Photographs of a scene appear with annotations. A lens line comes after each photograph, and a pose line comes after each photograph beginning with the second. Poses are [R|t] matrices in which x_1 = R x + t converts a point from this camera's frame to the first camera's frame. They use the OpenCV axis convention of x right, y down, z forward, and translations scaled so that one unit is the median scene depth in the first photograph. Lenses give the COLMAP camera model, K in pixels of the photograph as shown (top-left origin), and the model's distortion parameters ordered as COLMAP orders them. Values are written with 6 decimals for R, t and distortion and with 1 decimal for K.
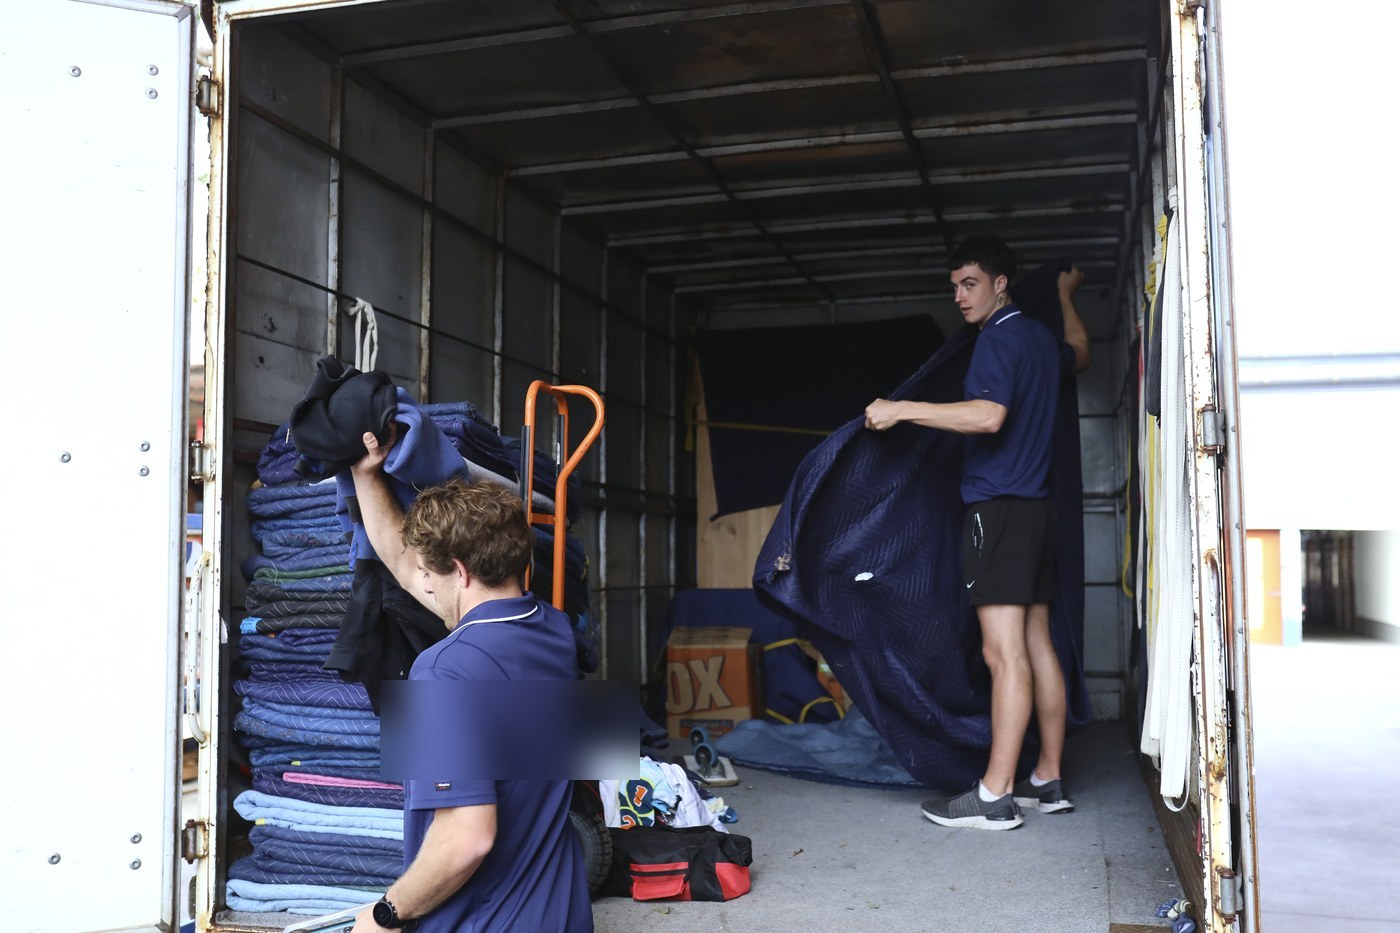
lens RADIAL K [[1377.8, 0, 700.0], [0, 1377.8, 466.5], [0, 0, 1]] dist [-0.004716, 0.028888]
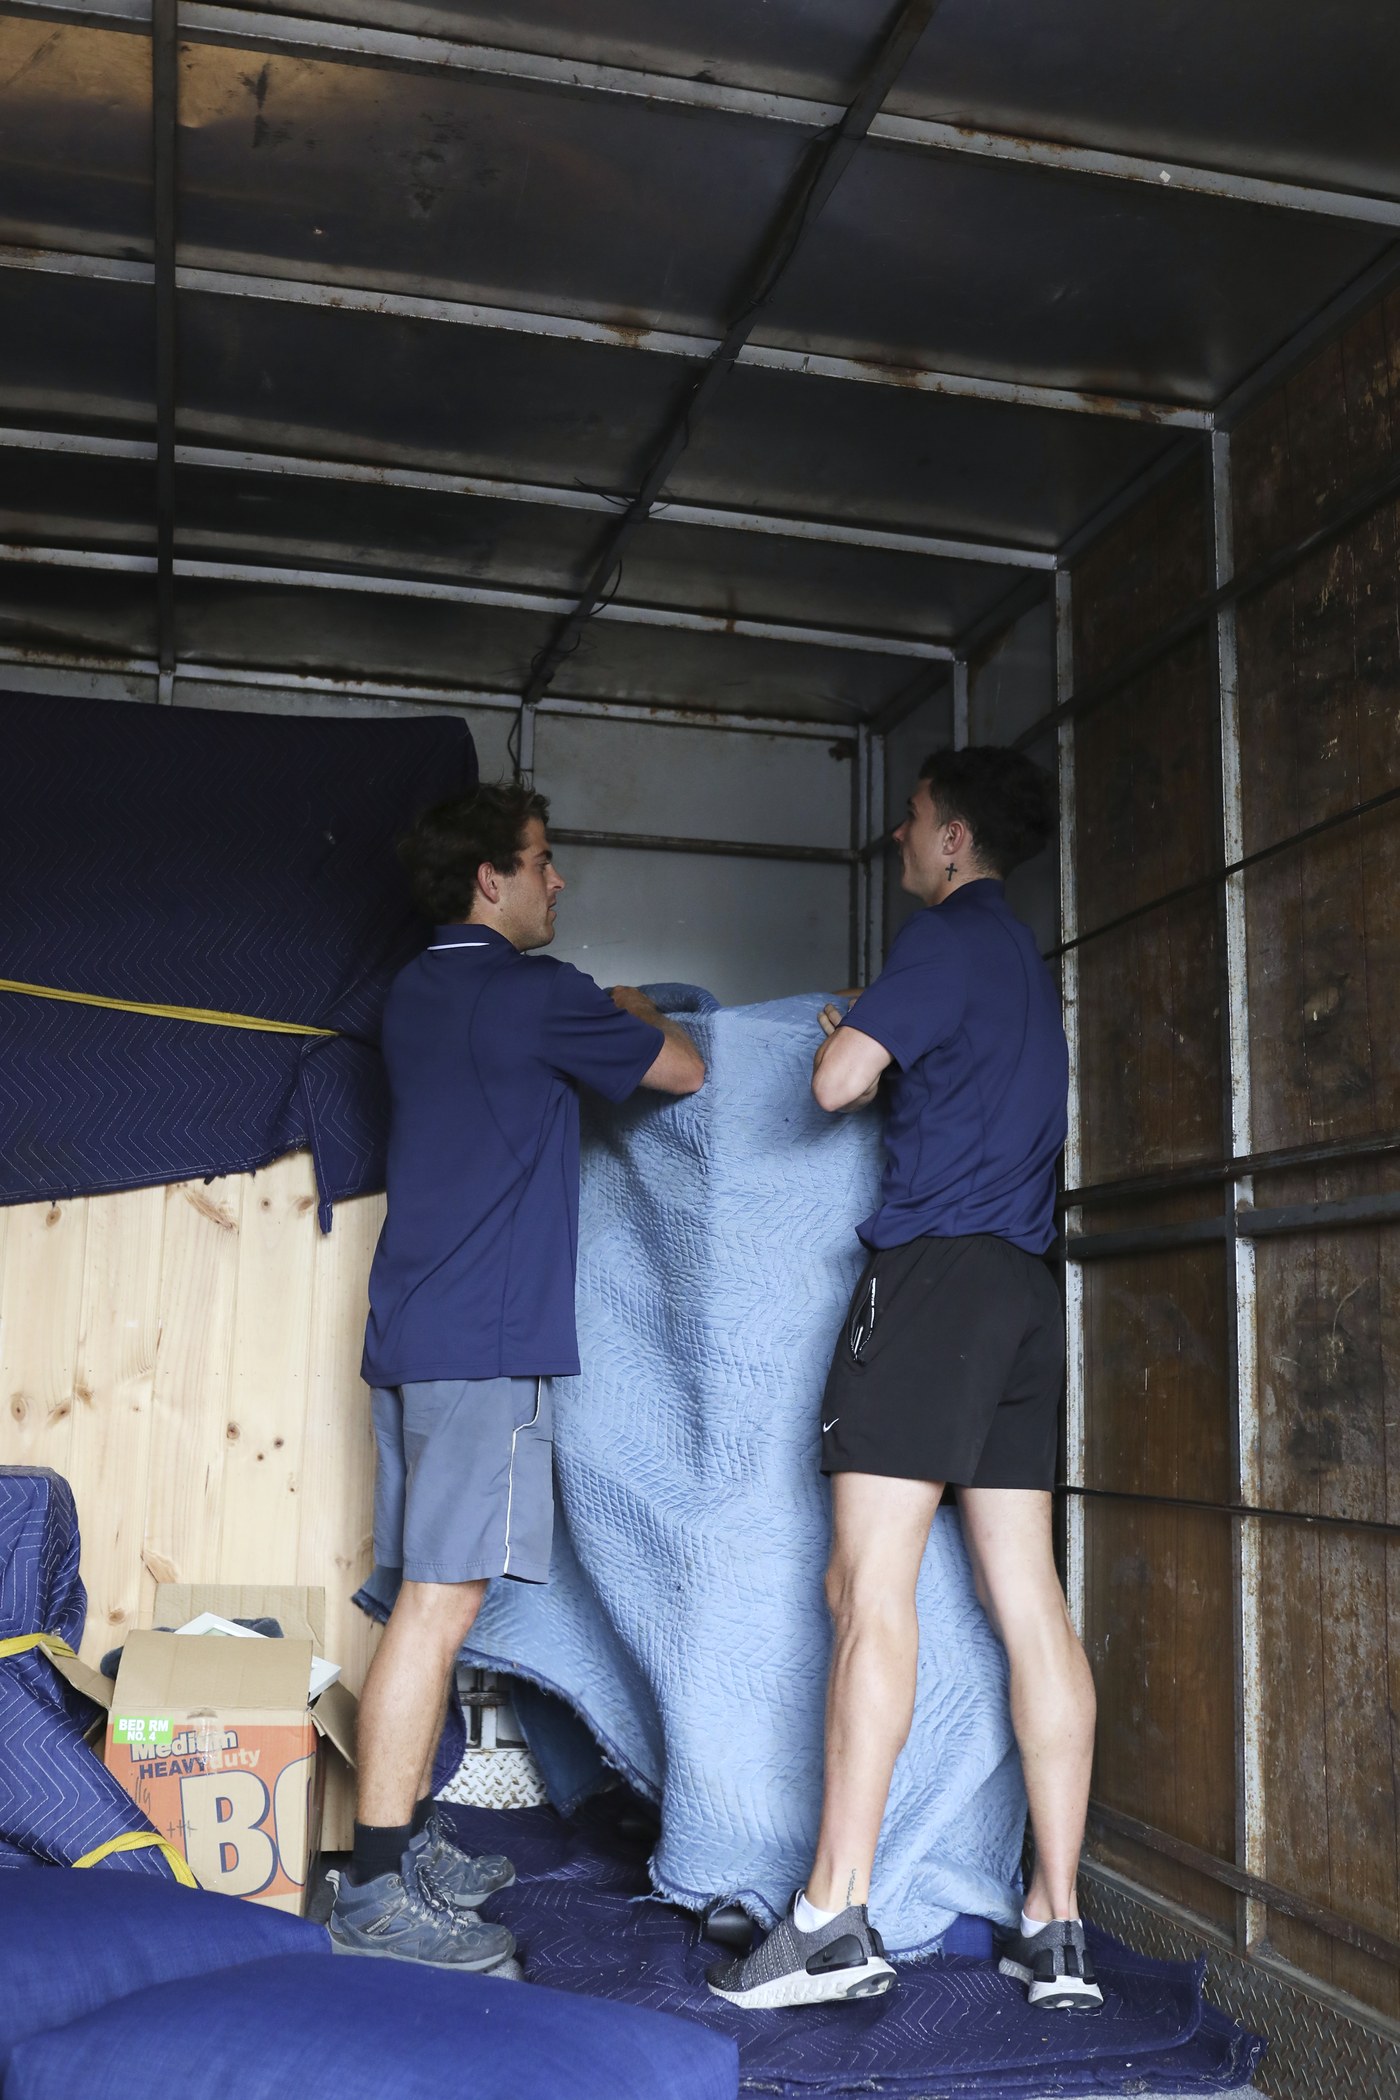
lens RADIAL K [[2177.5, 0, 702.3], [0, 2177.5, 995.1], [0, 0, 1]] dist [-0.006239, -0.004756]
pose [[0.874975, 0.108999, 0.471739, -0.083254], [-0.062539, 0.991611, -0.113122, 0.045238], [-0.480112, 0.069476, 0.874451, 0.827267]]
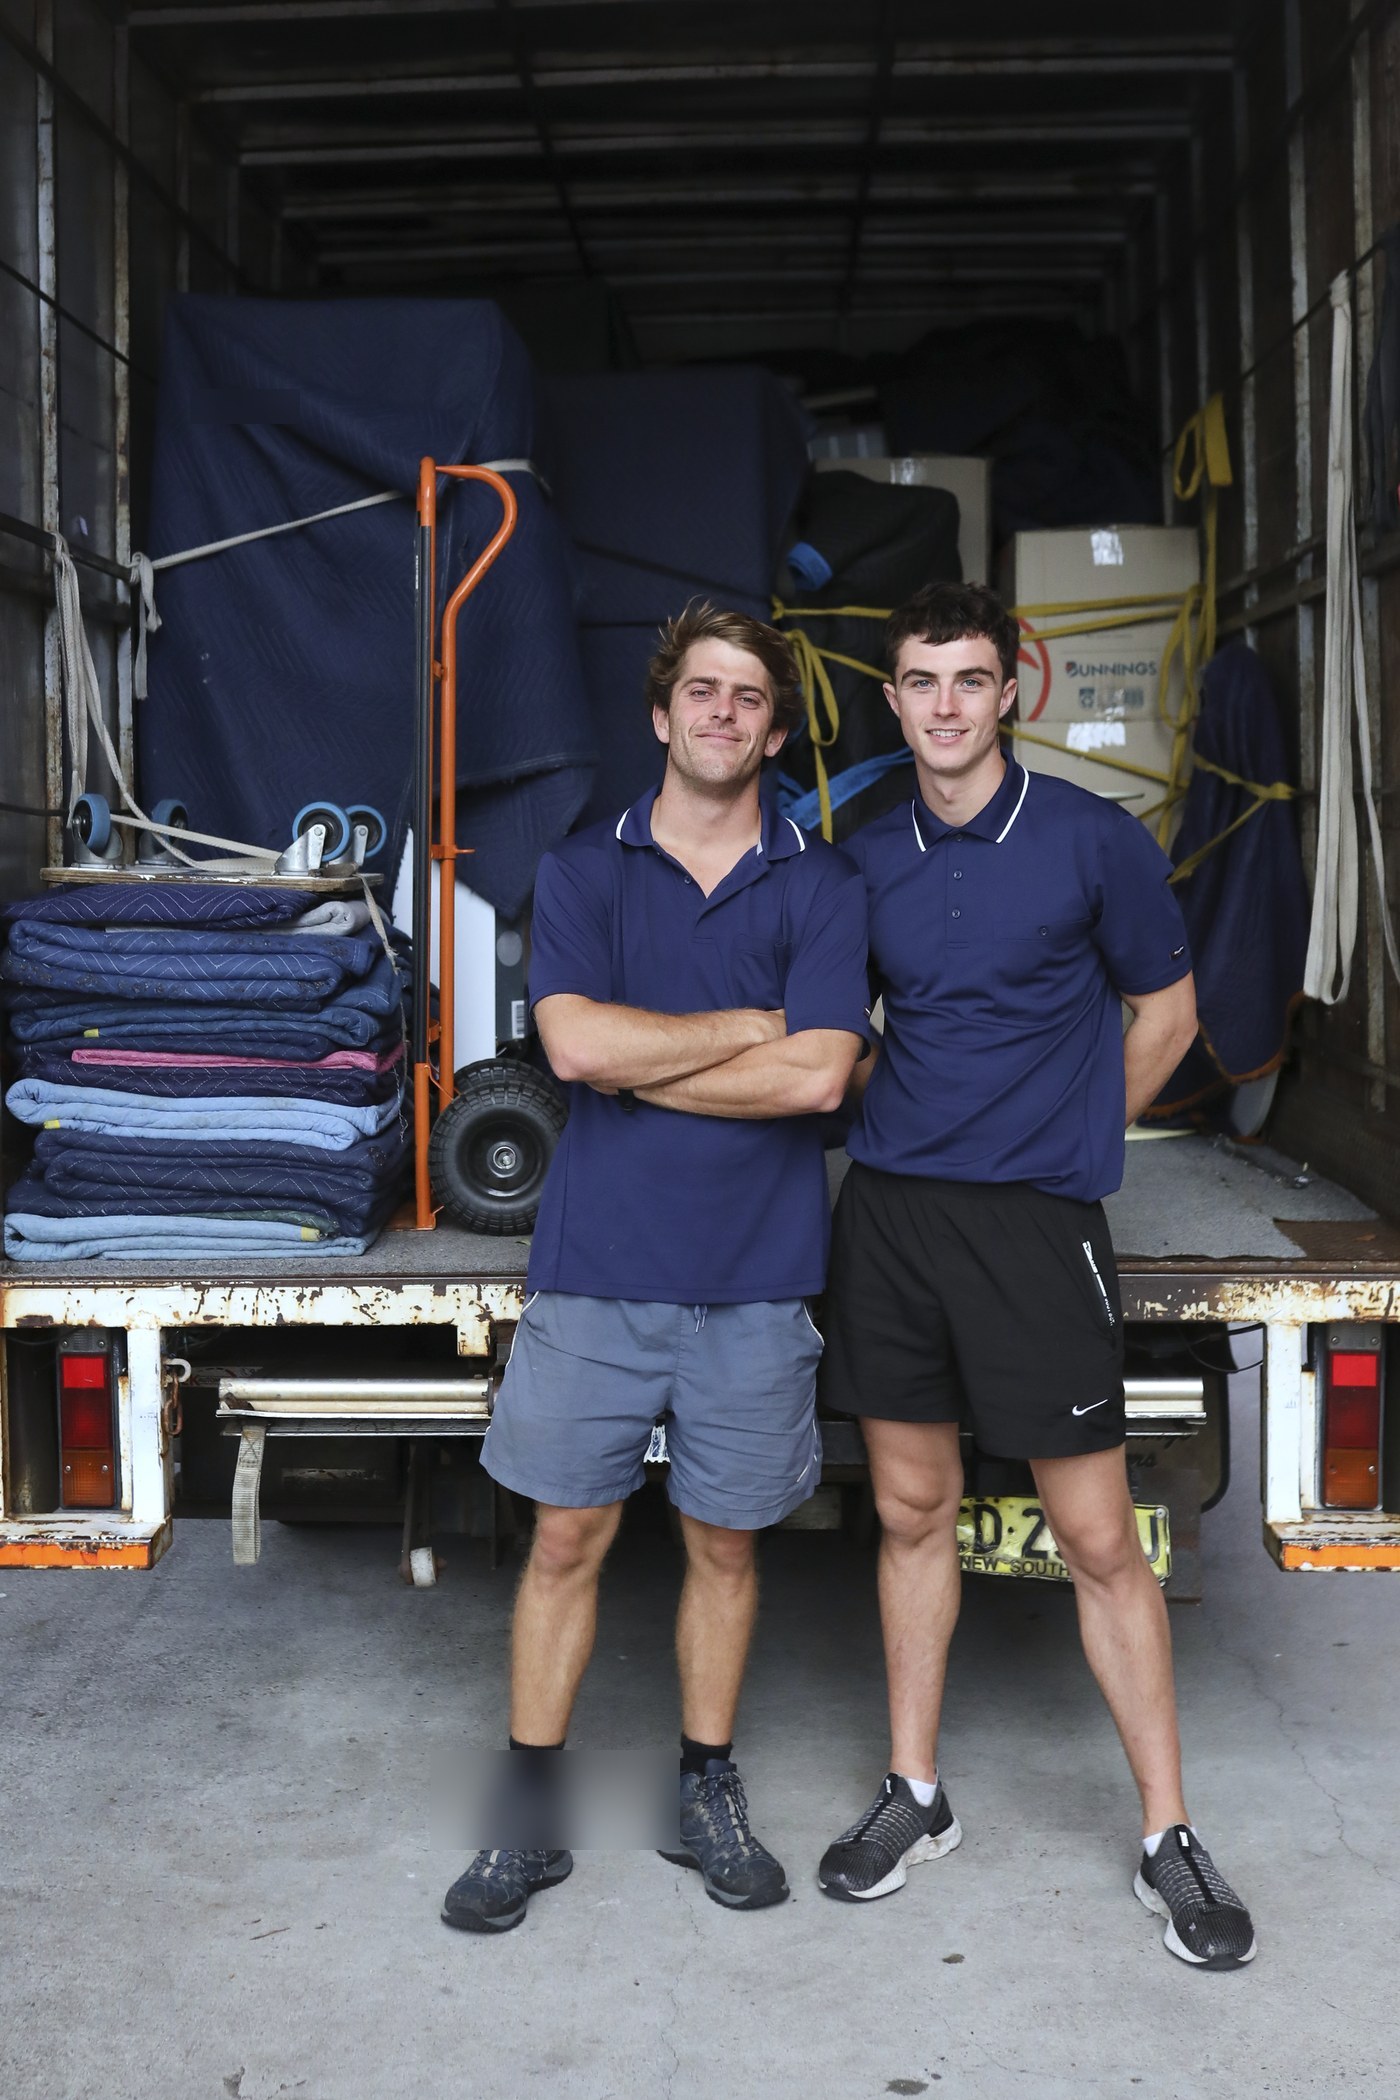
lens RADIAL K [[2855.6, 0, 595.8], [0, 2855.6, 827.2], [0, 0, 1]] dist [0.021227, 0.118740]
pose [[0.978901, -0.006974, 0.204216, -0.288389], [-0.007000, 0.997686, 0.067624, 0.017993], [-0.204215, -0.067627, 0.976587, -0.314957]]
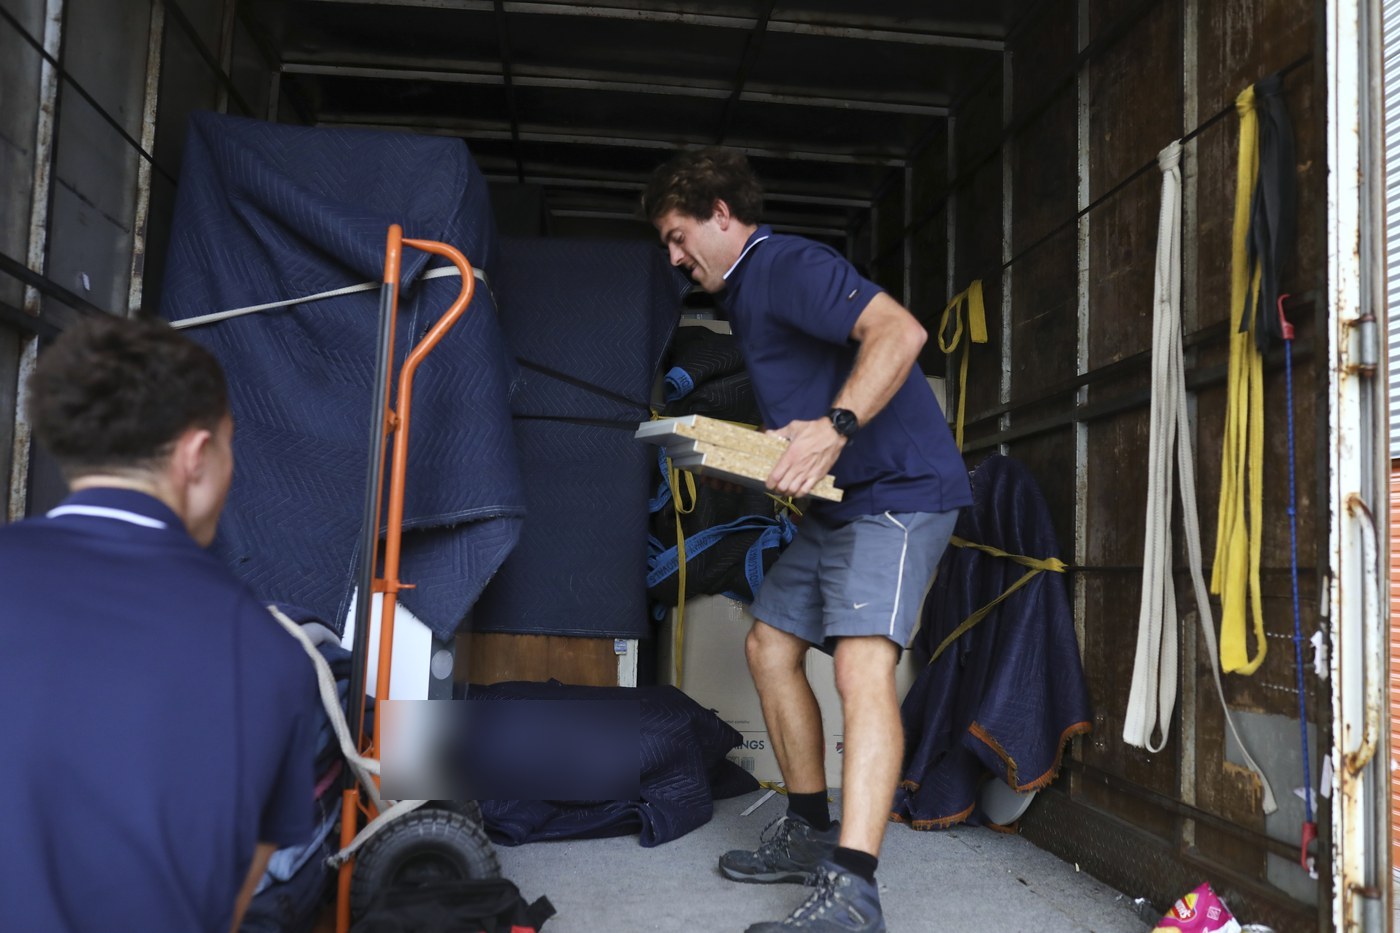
lens RADIAL K [[1330.9, 0, 699.8], [0, 1330.9, 465.5], [0, 0, 1]] dist [-0.008015, 0.016064]
pose [[0.934428, 0.066065, 0.349972, -0.183769], [-0.066059, 0.997744, -0.011966, 0.054592], [-0.349973, -0.011937, 0.936684, 0.276752]]
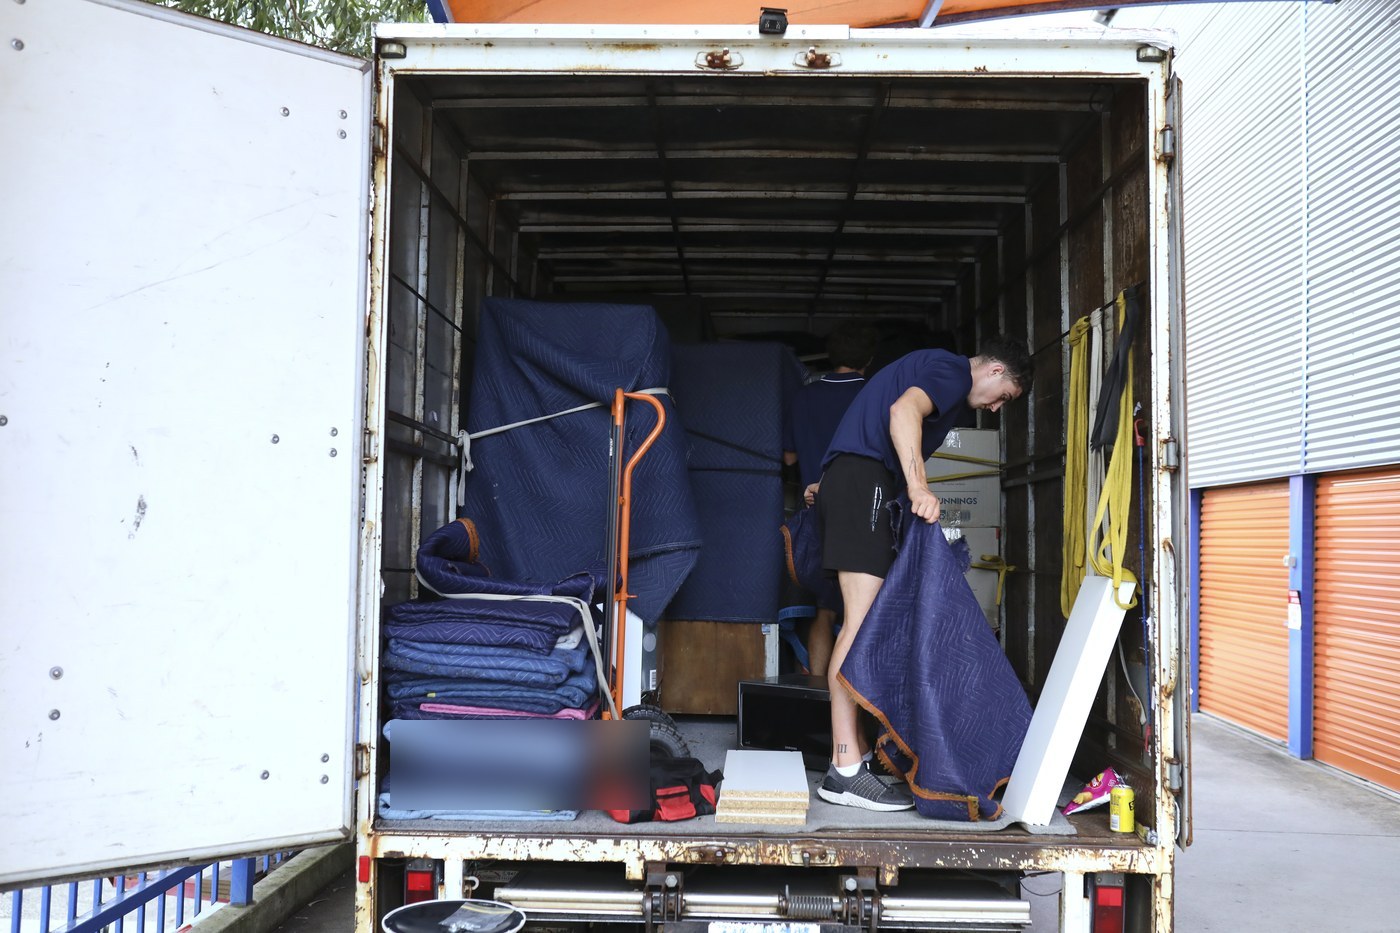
lens RADIAL K [[1335.1, 0, 704.0], [0, 1335.1, 468.8], [0, 0, 1]] dist [0.010031, 0.002689]
pose [[0.970849, 0.034331, 0.237223, -0.297113], [-0.038041, 0.999215, 0.011075, -0.006202], [-0.236656, -0.019776, 0.971392, -0.163587]]
